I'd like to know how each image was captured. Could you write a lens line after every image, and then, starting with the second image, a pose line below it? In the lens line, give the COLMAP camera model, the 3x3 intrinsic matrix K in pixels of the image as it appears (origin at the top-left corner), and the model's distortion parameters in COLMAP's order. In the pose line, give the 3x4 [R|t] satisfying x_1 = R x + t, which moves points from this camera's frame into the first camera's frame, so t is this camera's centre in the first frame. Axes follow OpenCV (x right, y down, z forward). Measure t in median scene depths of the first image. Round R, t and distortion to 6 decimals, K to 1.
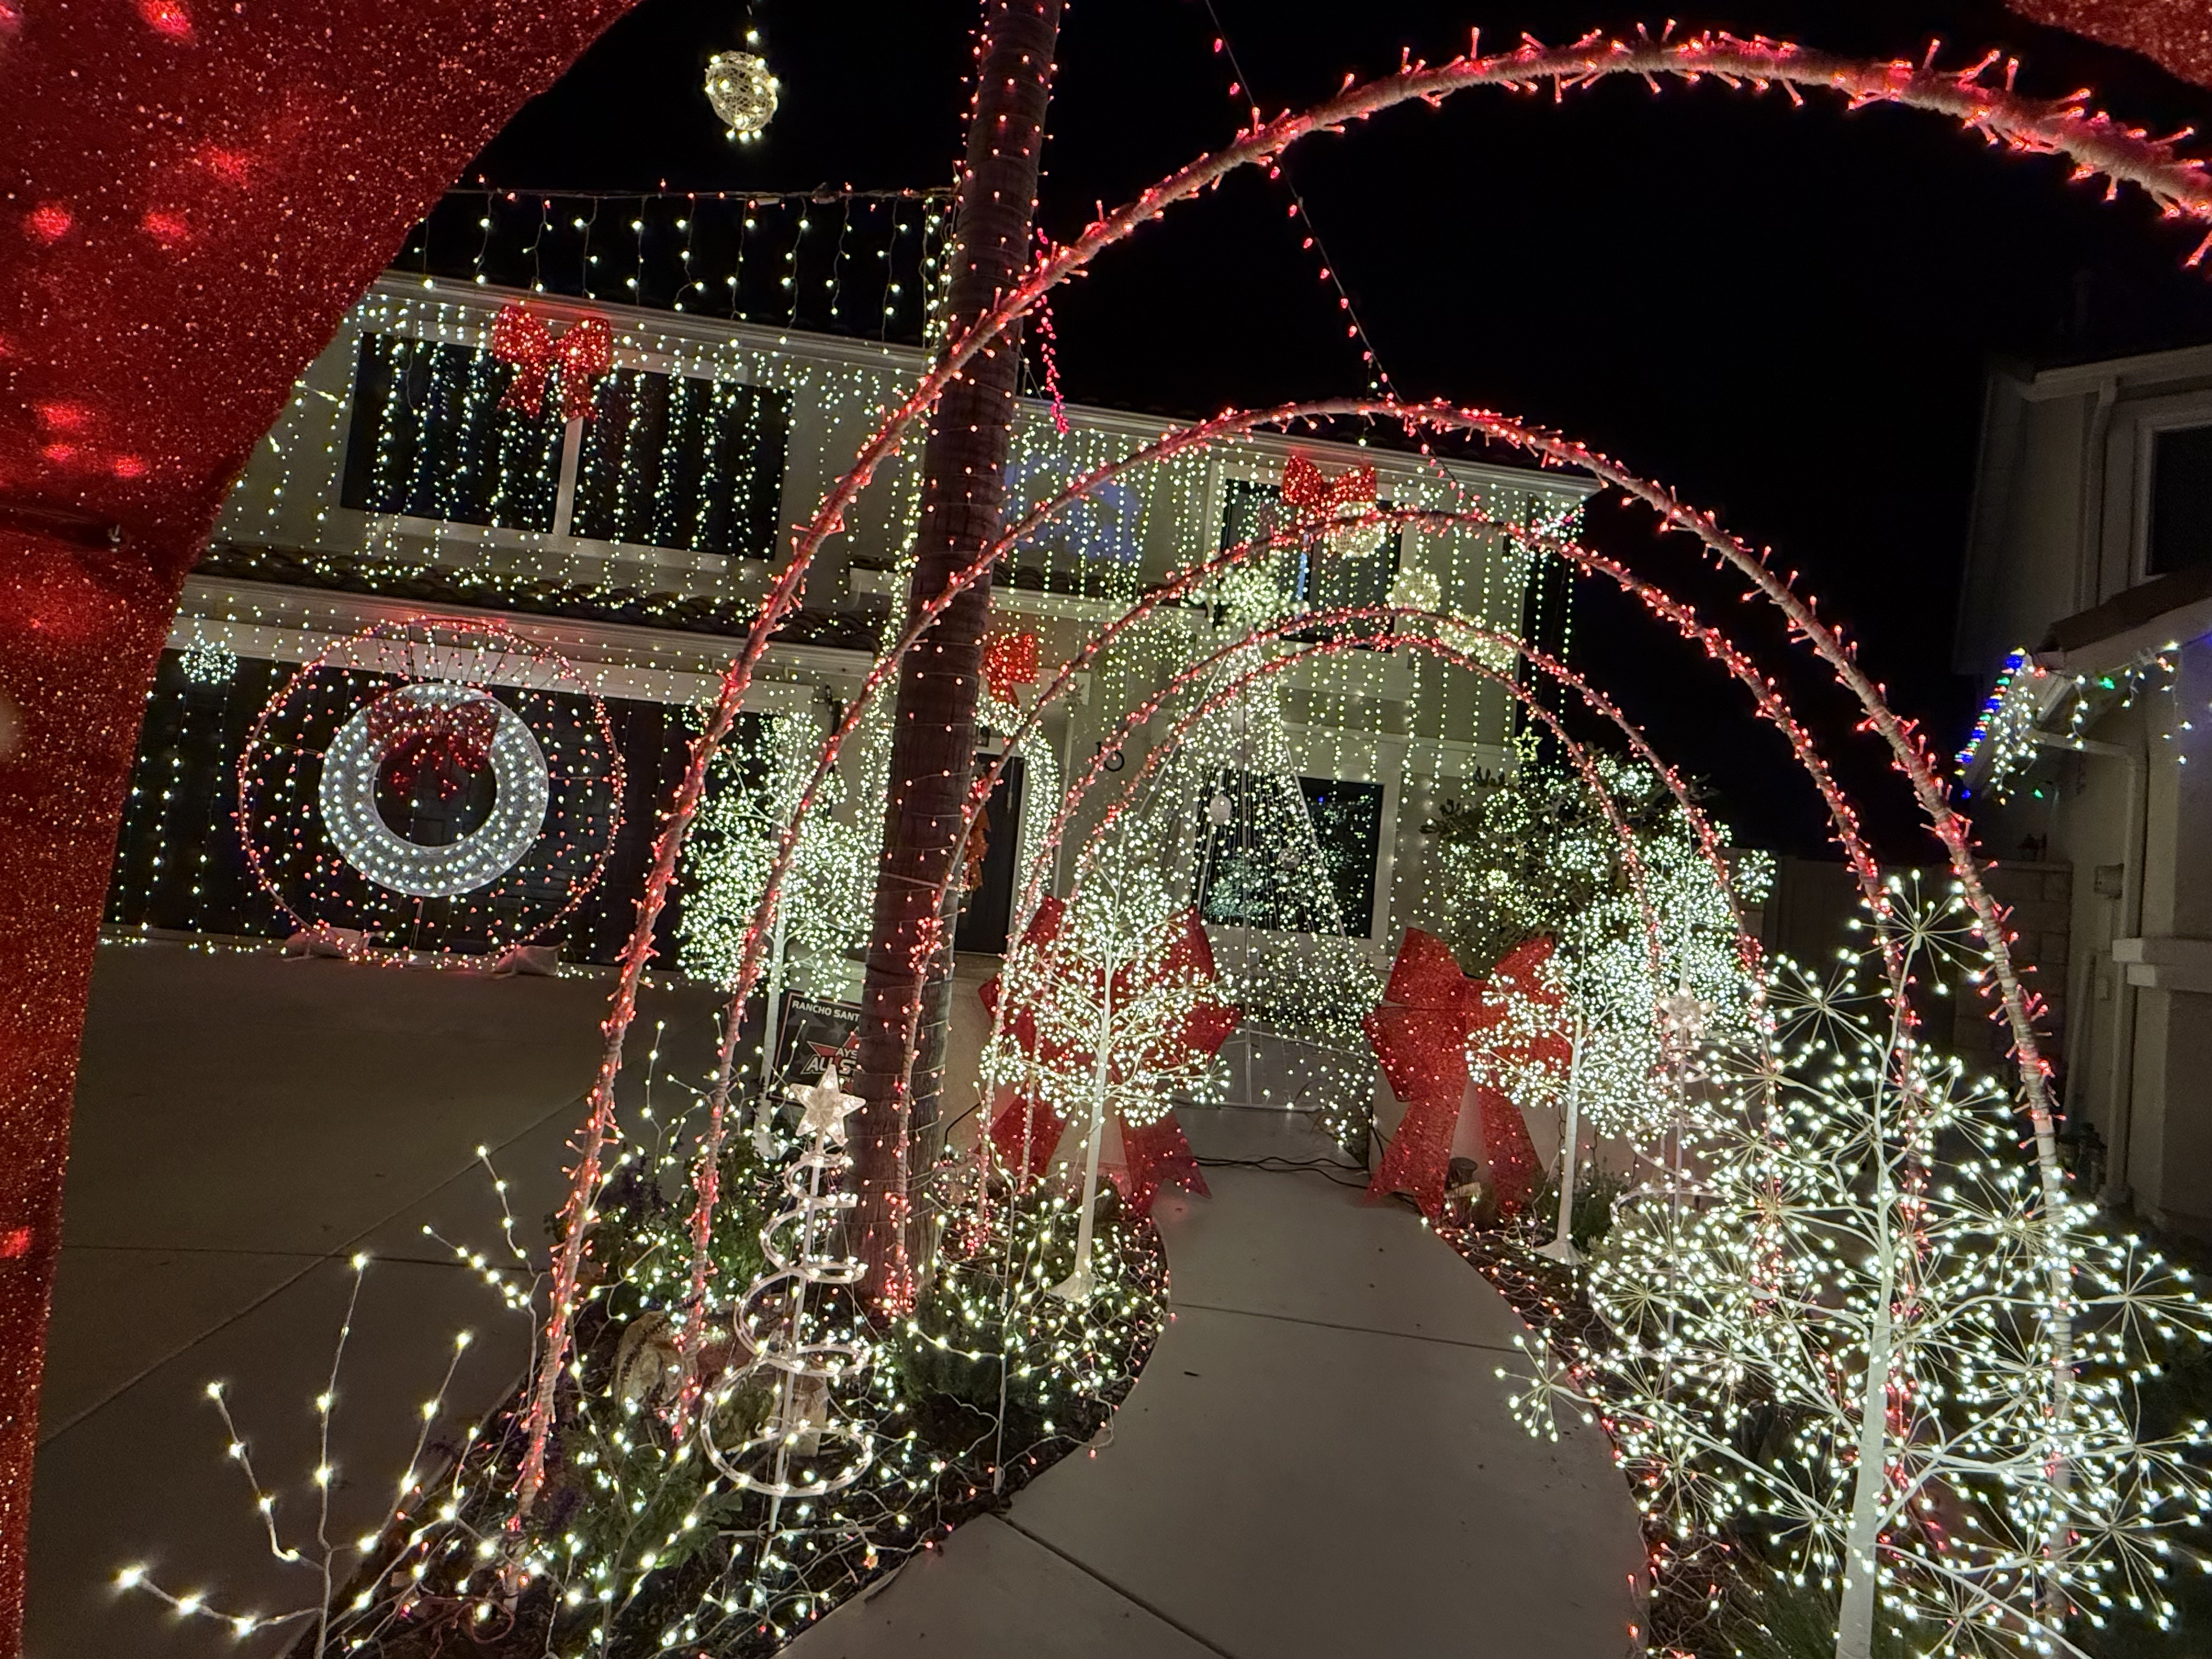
lens RADIAL K [[1022.5, 0, 1106.0], [0, 1022.5, 829.5], [0, 0, 1]] dist [0.002332, 0.000249]
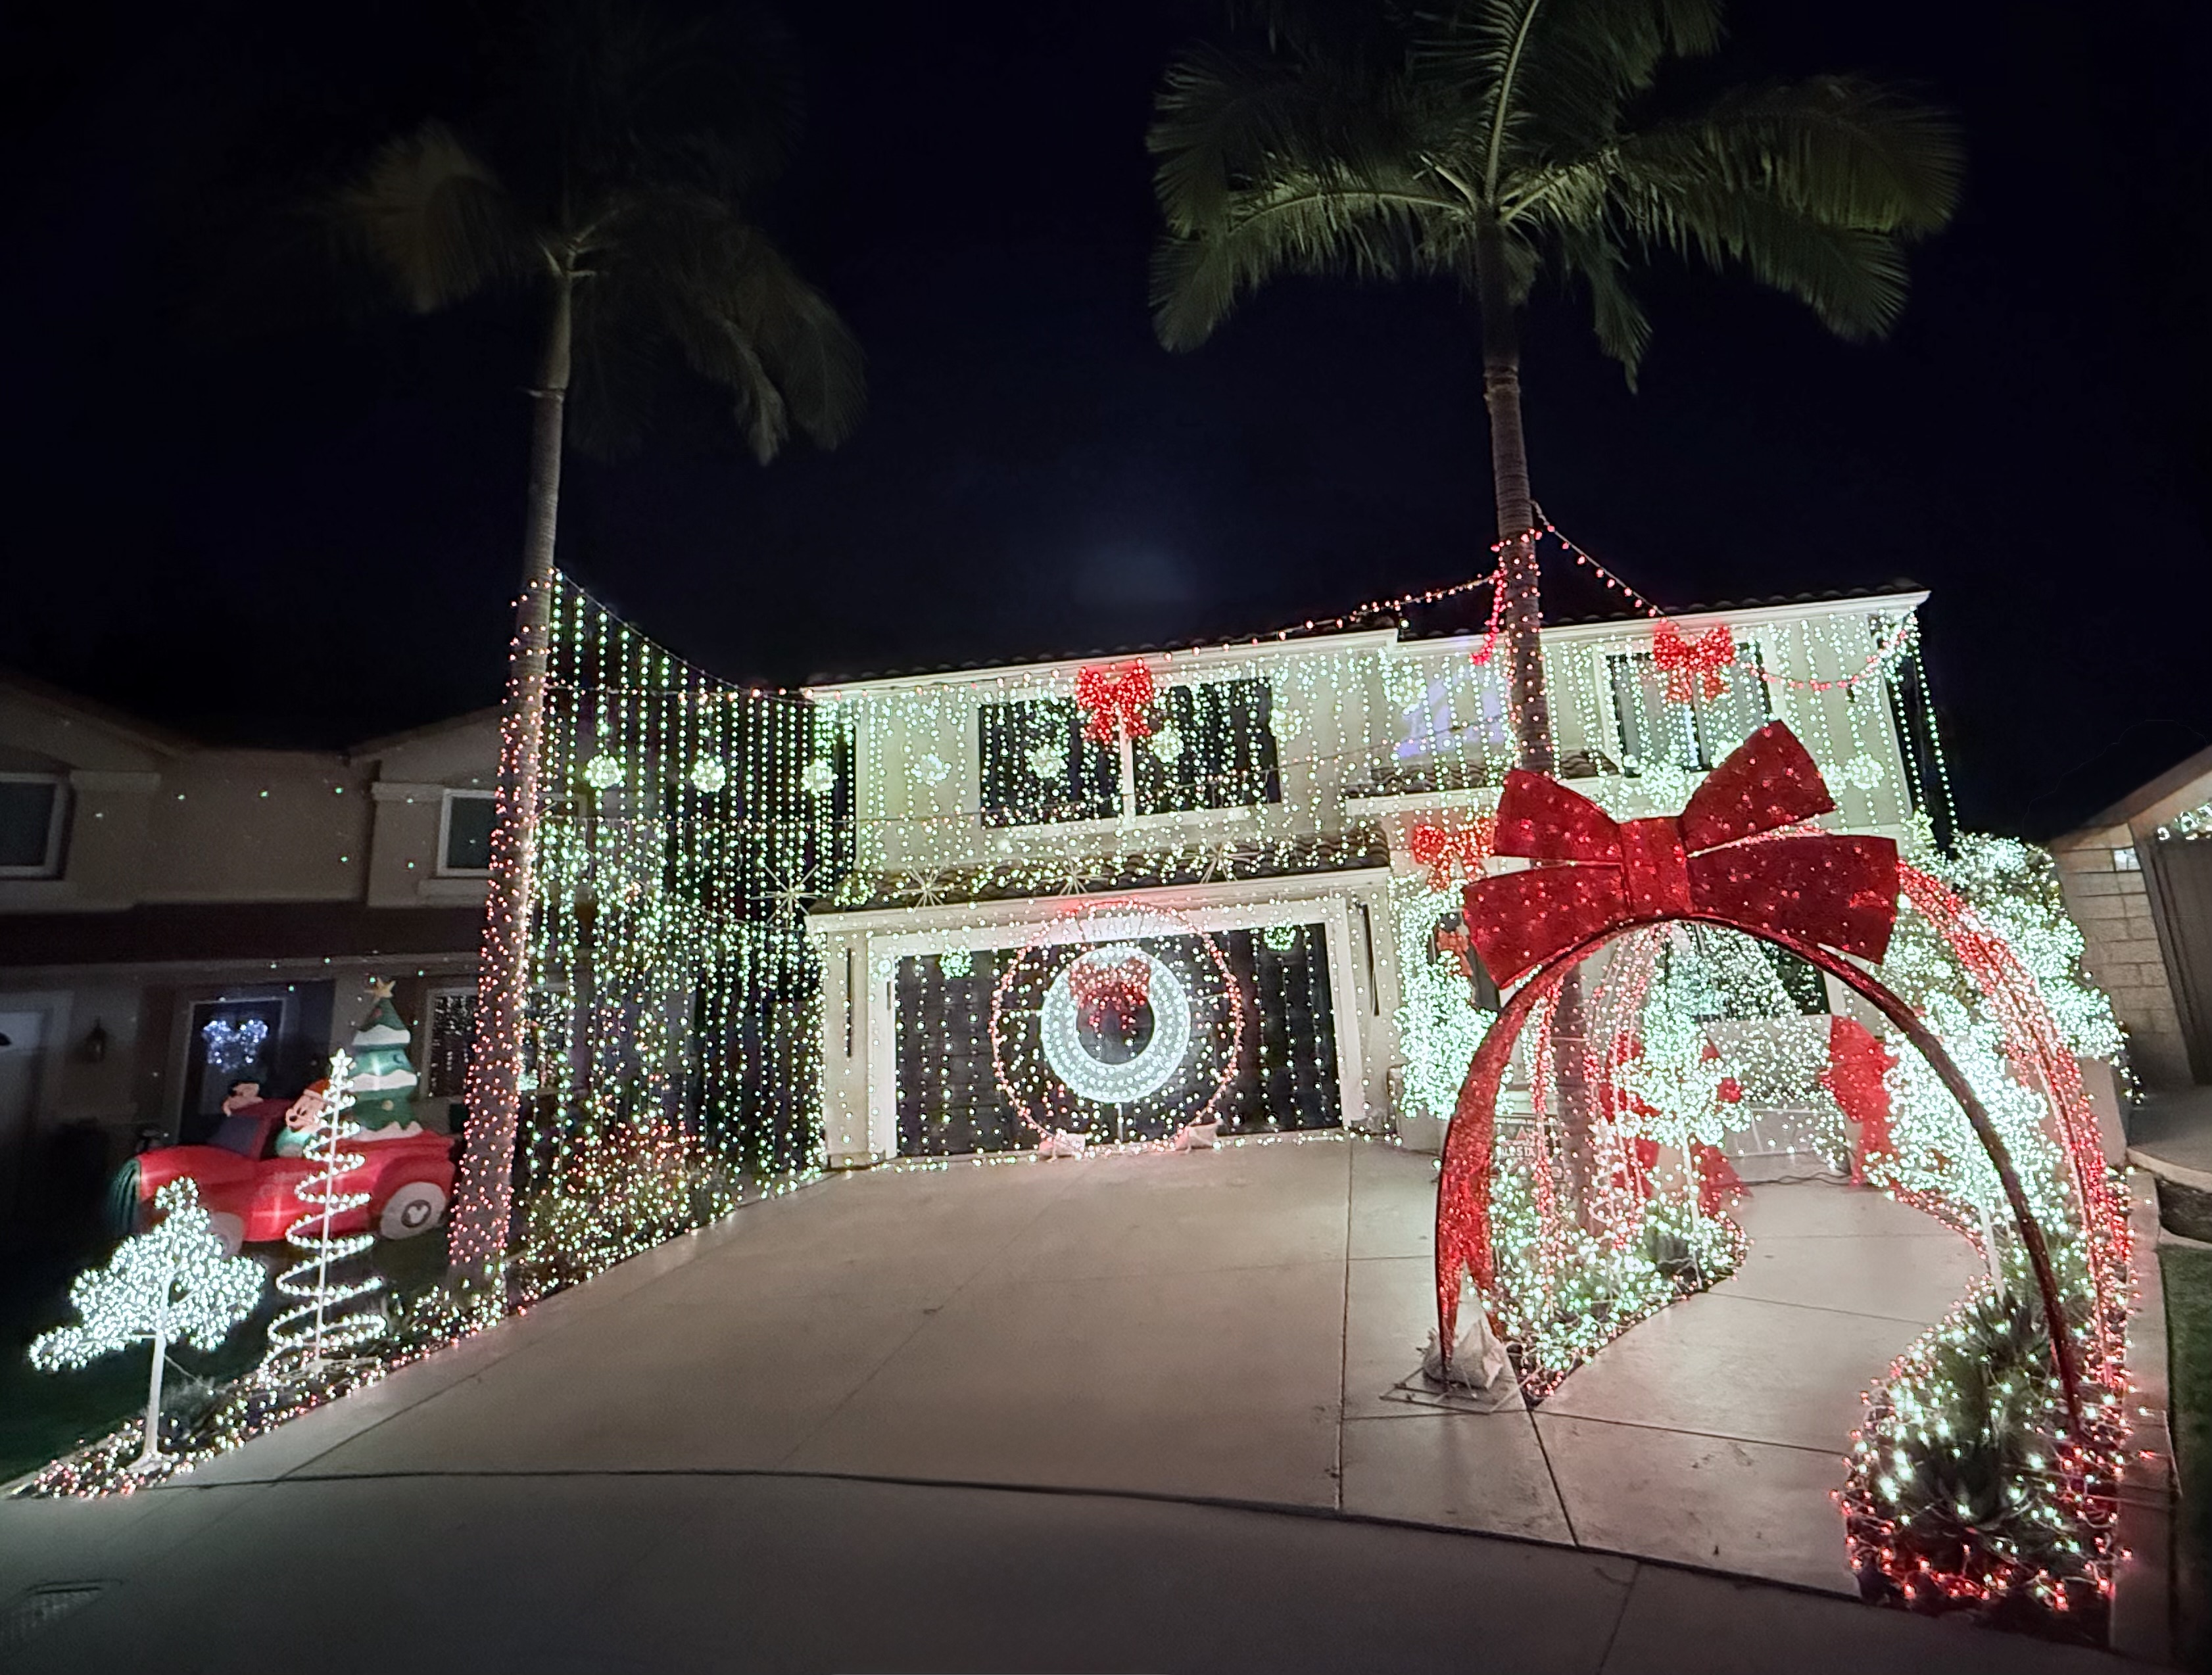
lens RADIAL K [[1238.0, 0, 1239.5], [0, 1238.0, 683.6], [0, 0, 1]] dist [-0.000606, -0.000627]
pose [[0.965988, -0.210235, -0.150560, -0.129295], [0.175975, 0.961083, -0.212961, -0.097695], [0.189473, 0.179223, 0.965391, -0.727838]]
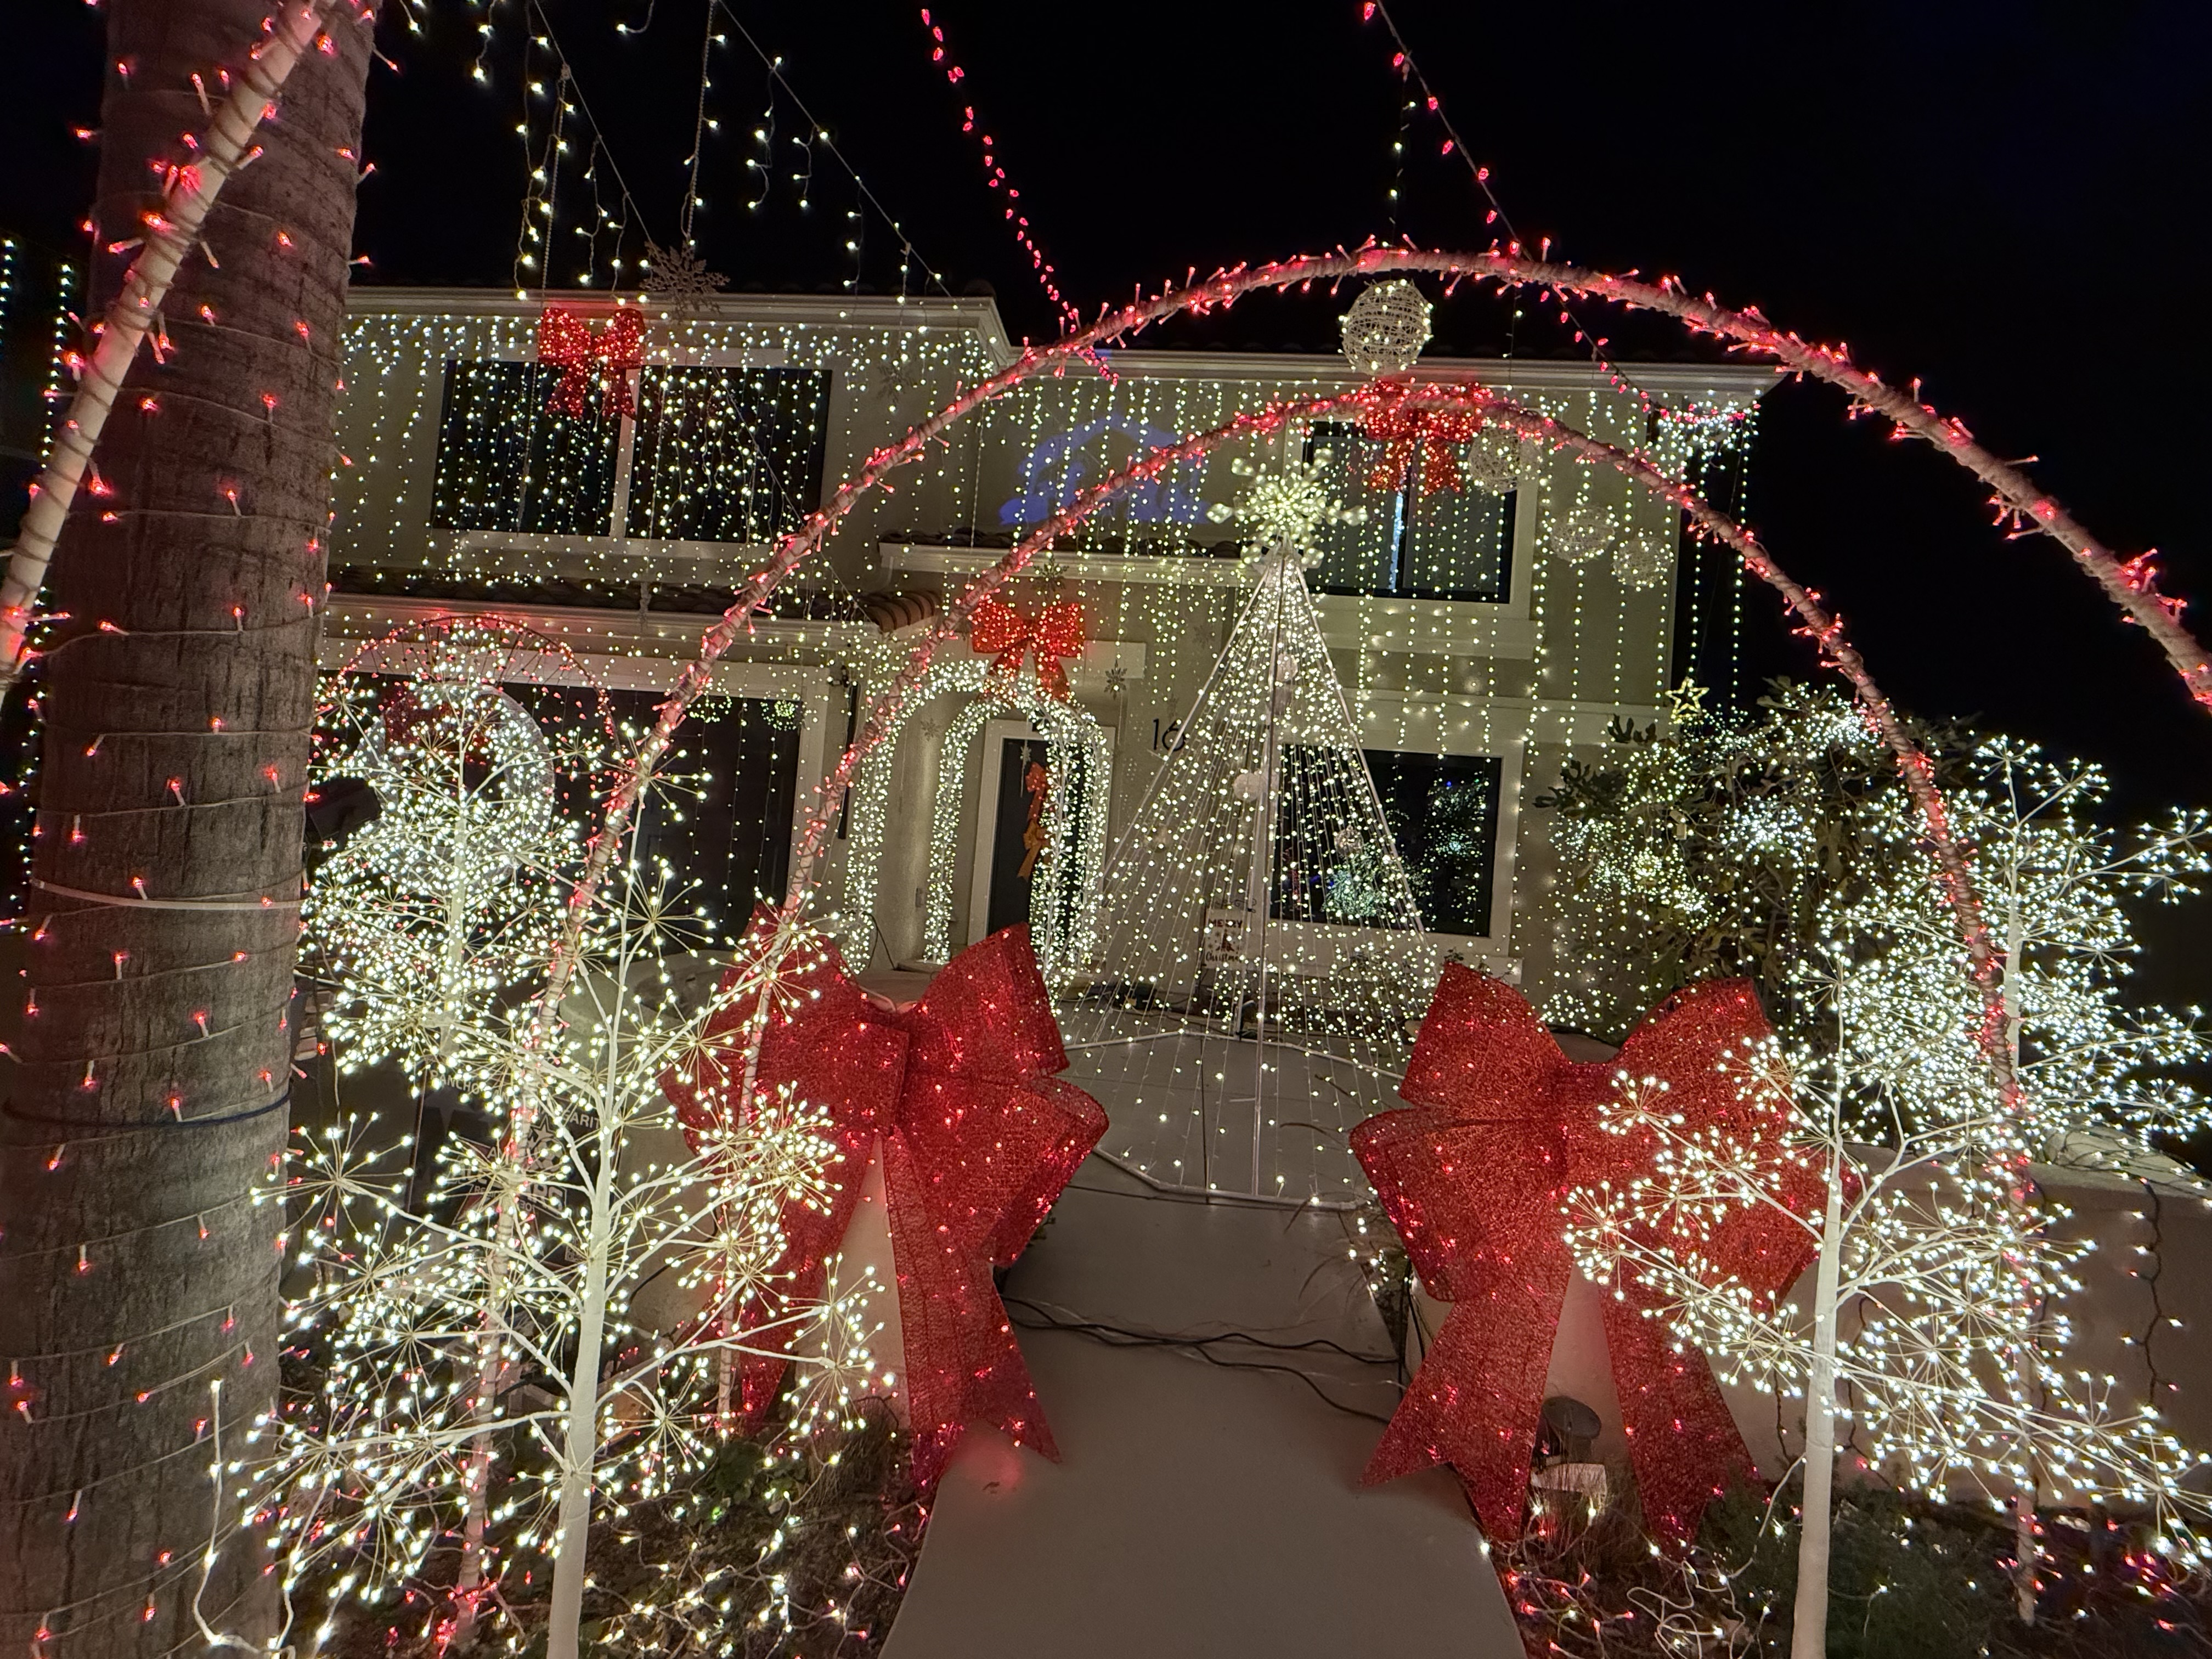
lens RADIAL K [[873.6, 0, 1101.6], [0, 873.6, 831.8], [0, 0, 1]] dist [0.004090, 0.000349]
pose [[0.979753, -0.021218, -0.199081, 0.124023], [0.021841, 0.999761, 0.000936, 0.014483], [0.199014, -0.005265, 0.979983, 0.305000]]
